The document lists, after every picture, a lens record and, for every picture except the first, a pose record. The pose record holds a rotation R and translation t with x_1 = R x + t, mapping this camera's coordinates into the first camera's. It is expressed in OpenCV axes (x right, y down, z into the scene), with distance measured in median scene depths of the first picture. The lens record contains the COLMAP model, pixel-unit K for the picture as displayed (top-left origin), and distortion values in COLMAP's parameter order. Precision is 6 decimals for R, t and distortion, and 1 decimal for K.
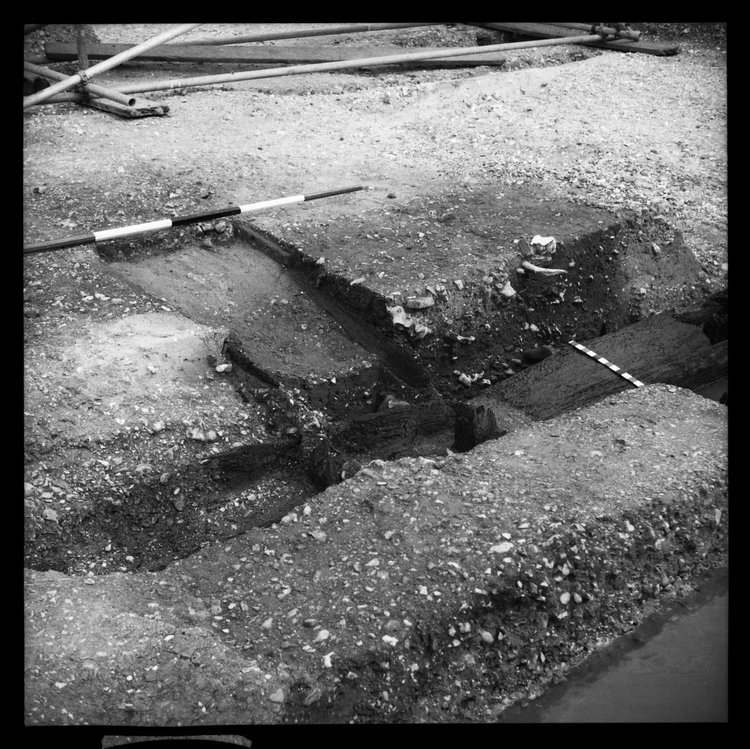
lens RADIAL K [[992.8, 0, 375.0], [0, 992.8, 374.5], [0, 0, 1]] dist [0.010388, 0.022959]
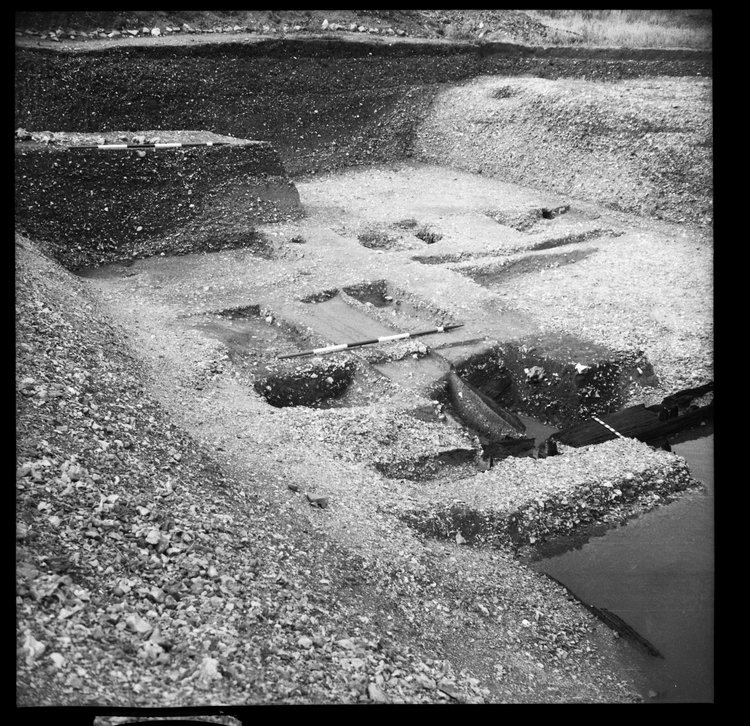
lens RADIAL K [[975.8, 0, 343.1], [0, 975.8, 362.6], [0, 0, 1]] dist [0.025529, -0.018398]
pose [[0.996144, 0.057489, -0.066273, -0.189878], [-0.062534, 0.995087, -0.076755, 0.043717], [0.061535, 0.080603, 0.994845, -1.059374]]
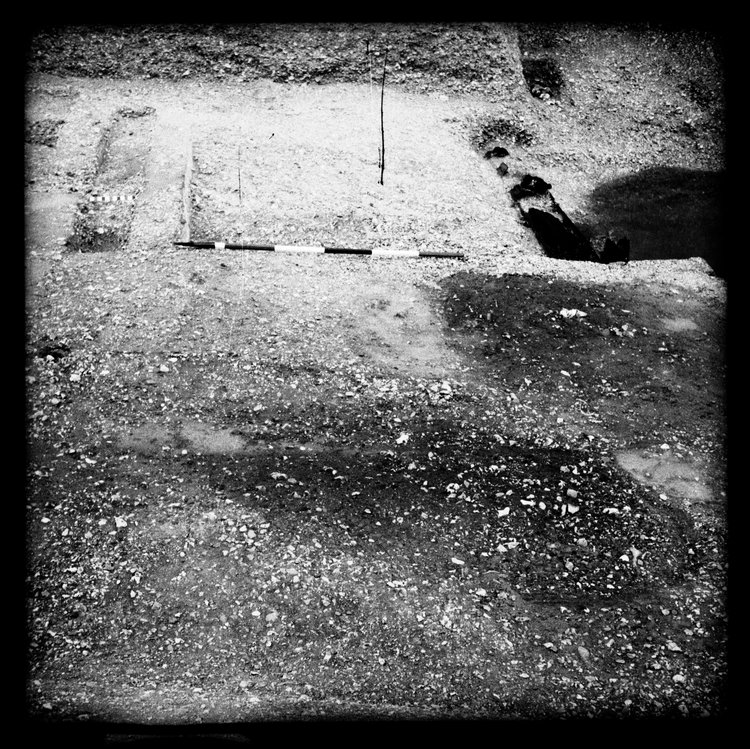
lens RADIAL K [[996.4, 0, 390.8], [0, 996.4, 374.5], [0, 0, 1]] dist [0.036142, 0.020221]
pose [[0.516926, -0.404155, 0.754616, -1.246880], [0.296622, 0.911484, 0.284979, -0.594256], [-0.802996, 0.076522, 0.591051, 0.281093]]
